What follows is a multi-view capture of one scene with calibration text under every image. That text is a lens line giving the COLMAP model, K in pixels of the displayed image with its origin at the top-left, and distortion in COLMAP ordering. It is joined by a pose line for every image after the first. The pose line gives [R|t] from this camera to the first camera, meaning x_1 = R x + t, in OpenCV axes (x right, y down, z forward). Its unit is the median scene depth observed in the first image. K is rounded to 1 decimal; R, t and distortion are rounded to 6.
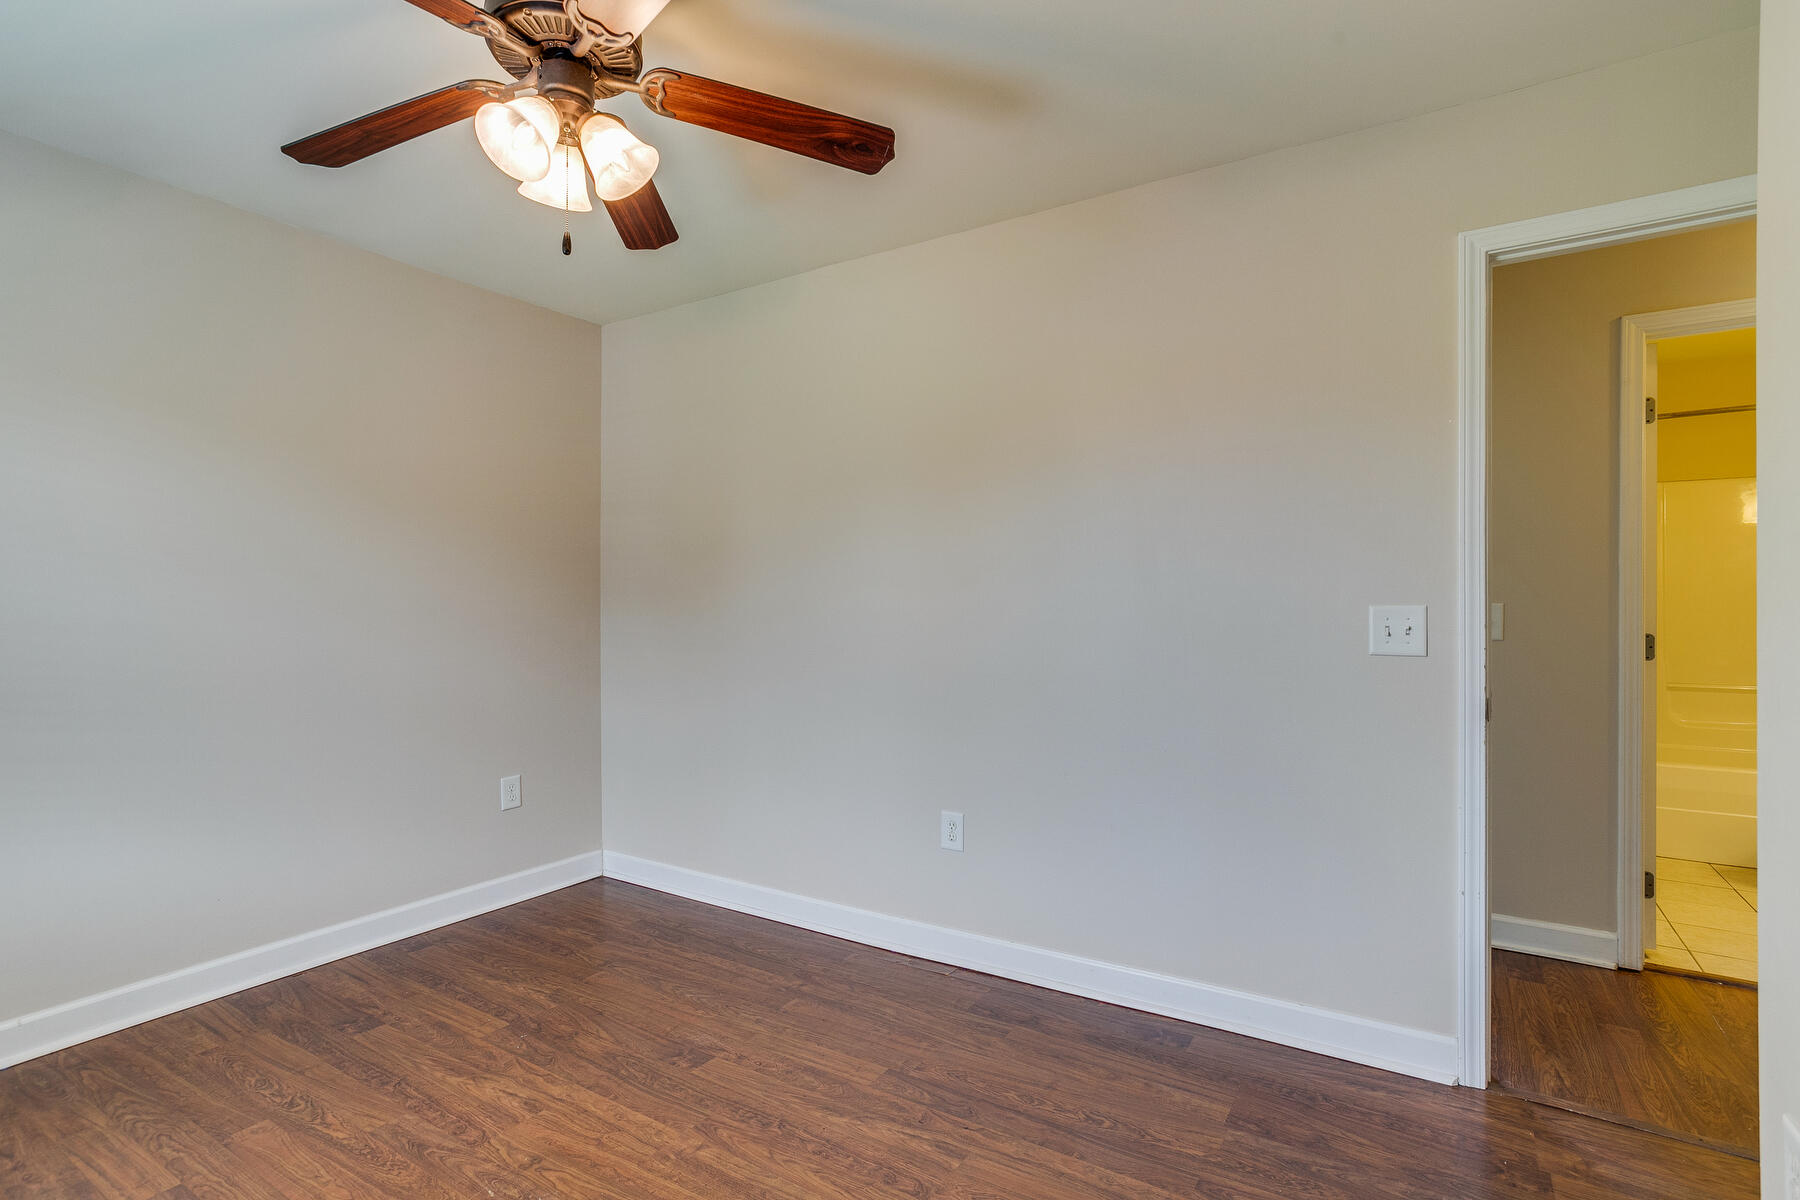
lens RADIAL K [[863.5, 0, 904.3], [0, 863.5, 606.4], [0, 0, 1]] dist [-0.042301, 0.027493]
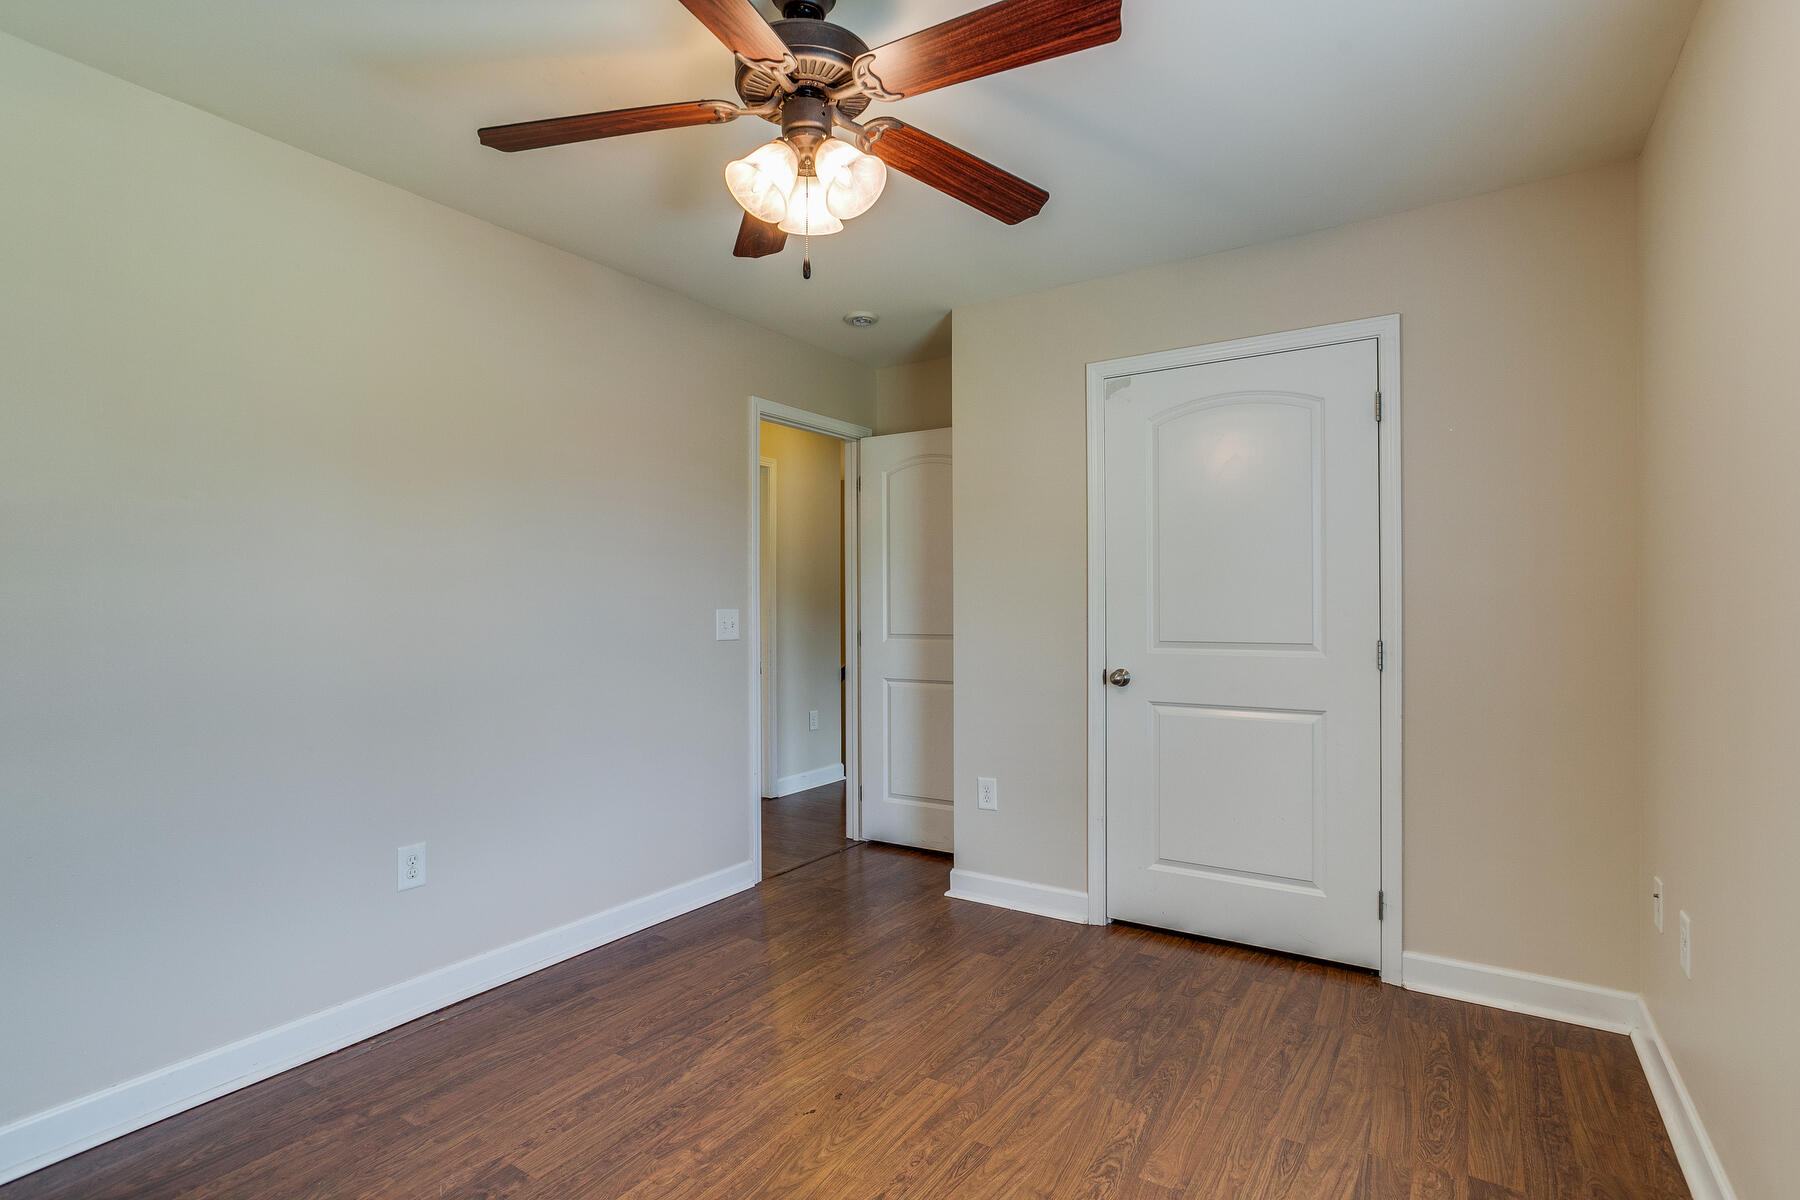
lens RADIAL K [[863.5, 0, 904.3], [0, 863.5, 606.4], [0, 0, 1]] dist [-0.042301, 0.027493]
pose [[0.021540, 0.003538, 0.999762, -1.016311], [0.005277, 0.999979, -0.003652, 0.000178], [-0.999754, 0.005354, 0.021521, 0.598979]]
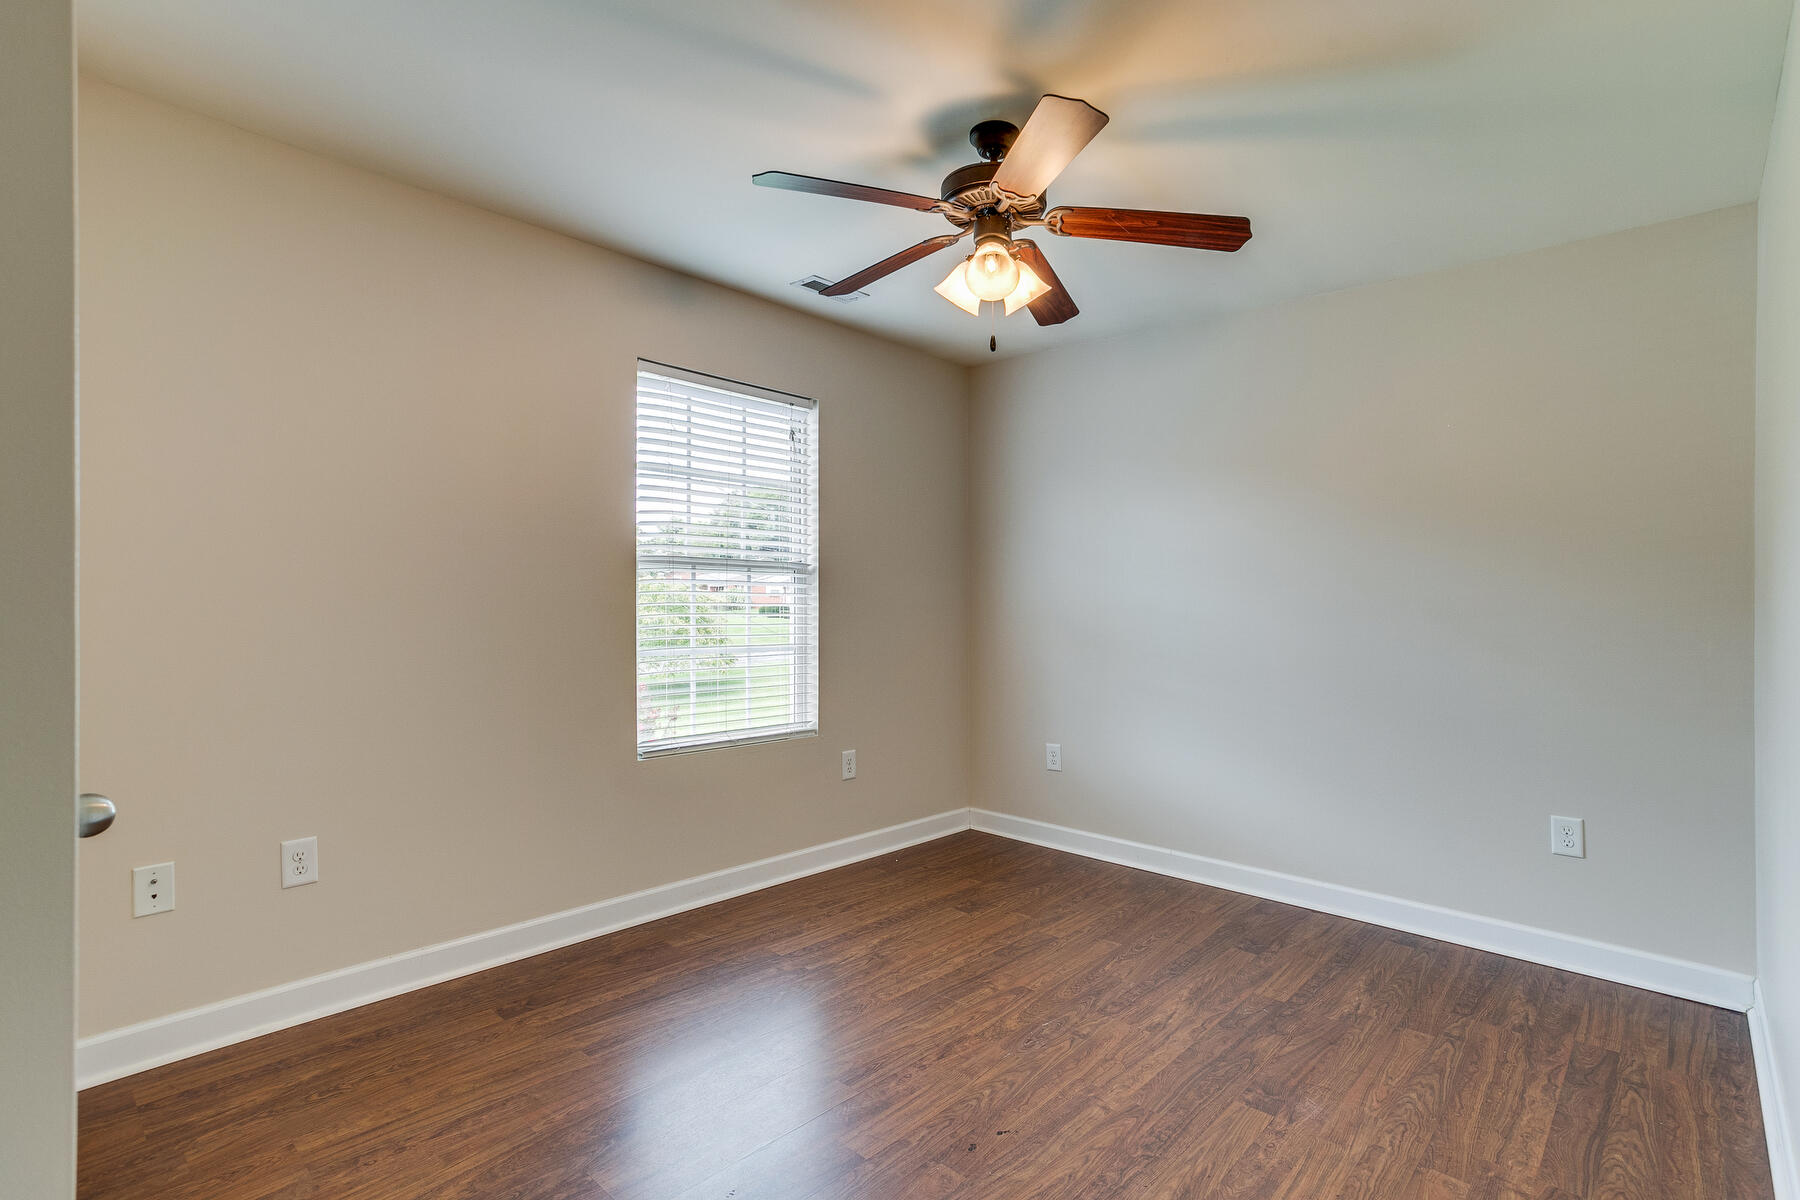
lens RADIAL K [[863.5, 0, 904.3], [0, 863.5, 606.4], [0, 0, 1]] dist [-0.042301, 0.027493]
pose [[-0.180792, 0.003674, -0.983515, 0.709187], [-0.014805, 0.999870, 0.006456, -0.002255], [0.983410, 0.015728, -0.180714, 0.766816]]
